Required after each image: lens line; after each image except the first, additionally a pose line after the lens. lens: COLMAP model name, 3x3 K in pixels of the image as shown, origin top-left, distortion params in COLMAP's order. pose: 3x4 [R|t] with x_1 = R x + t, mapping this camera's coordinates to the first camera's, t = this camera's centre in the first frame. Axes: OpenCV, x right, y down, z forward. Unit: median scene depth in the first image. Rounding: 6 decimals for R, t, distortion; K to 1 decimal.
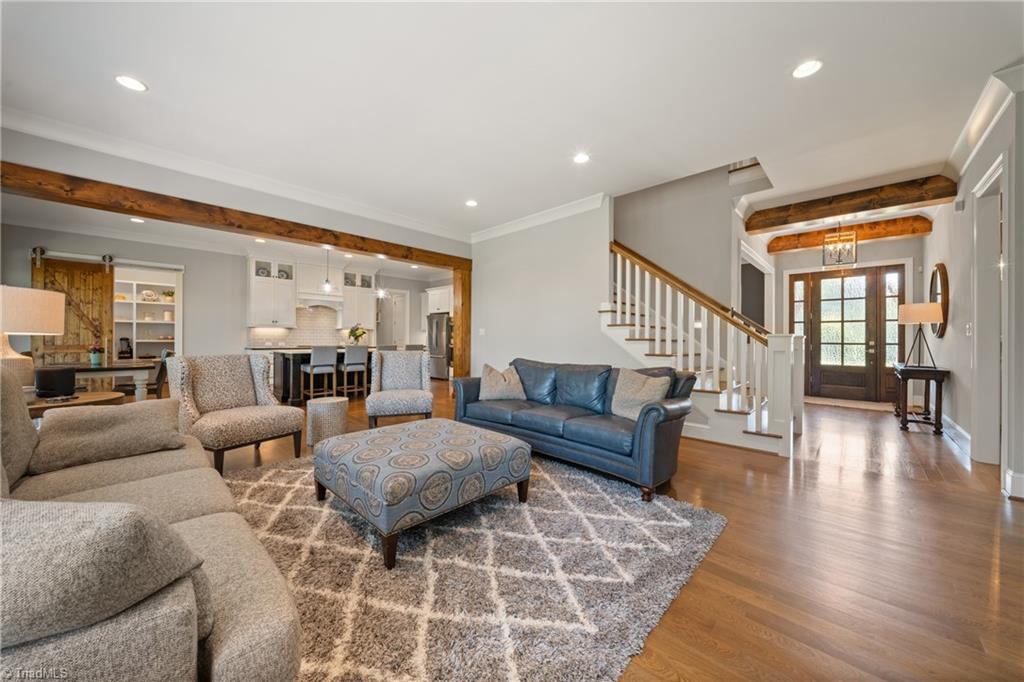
lens RADIAL K [[358.4, 0, 500.9], [0, 358.4, 339.5], [0, 0, 1]] dist [-0.004225, 0.000276]
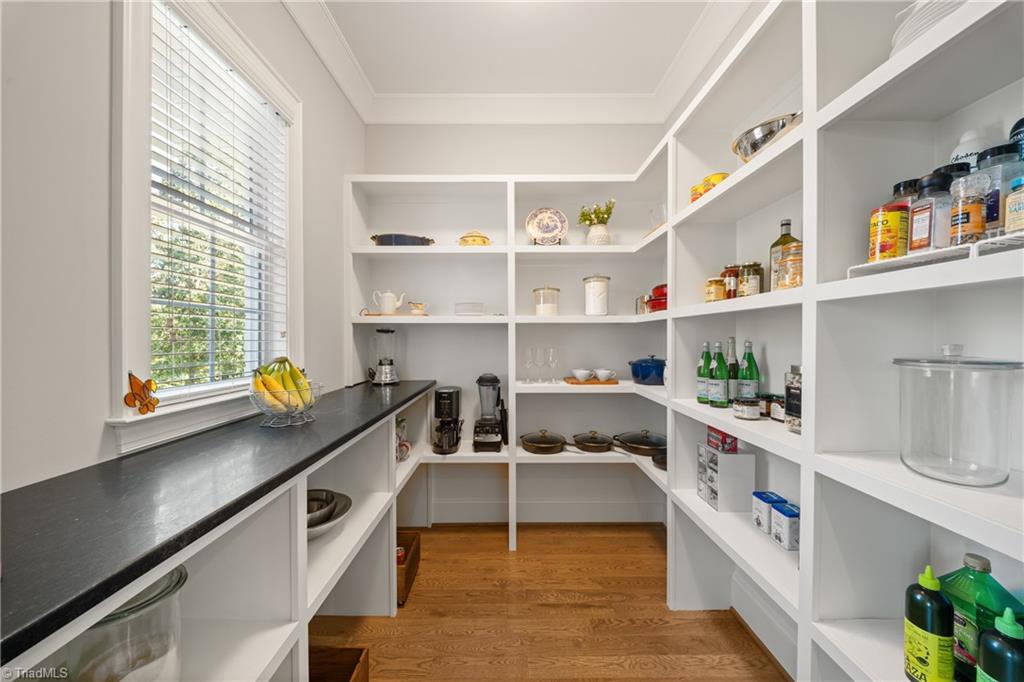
lens RADIAL K [[358.4, 0, 516.4], [0, 358.4, 343.5], [0, 0, 1]] dist [-0.004225, 0.000276]
pose [[0.708001, -0.009163, -0.706152, -0.825783], [0.010169, 0.999944, -0.002780, -0.030620], [0.706138, -0.005212, 0.708055, 0.803834]]
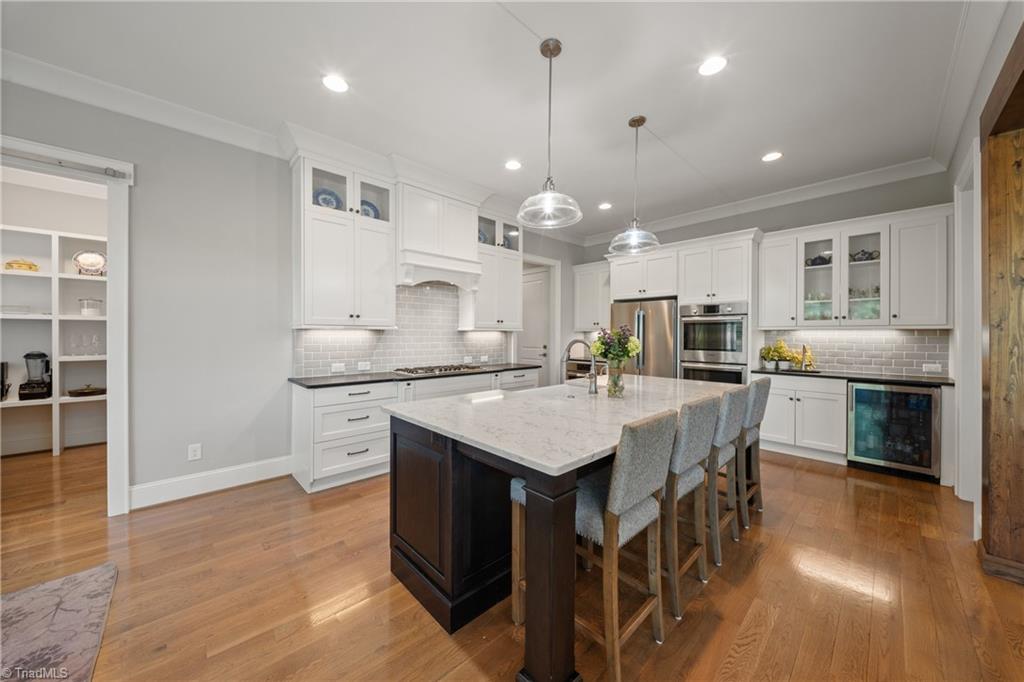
lens RADIAL K [[358.4, 0, 501.7], [0, 358.4, 336.3], [0, 0, 1]] dist [-0.004225, 0.000276]
pose [[0.998729, -0.007619, -0.049831, -0.423563], [0.007560, 0.999970, -0.001370, -0.020972], [0.049840, 0.000992, 0.998757, 0.565723]]
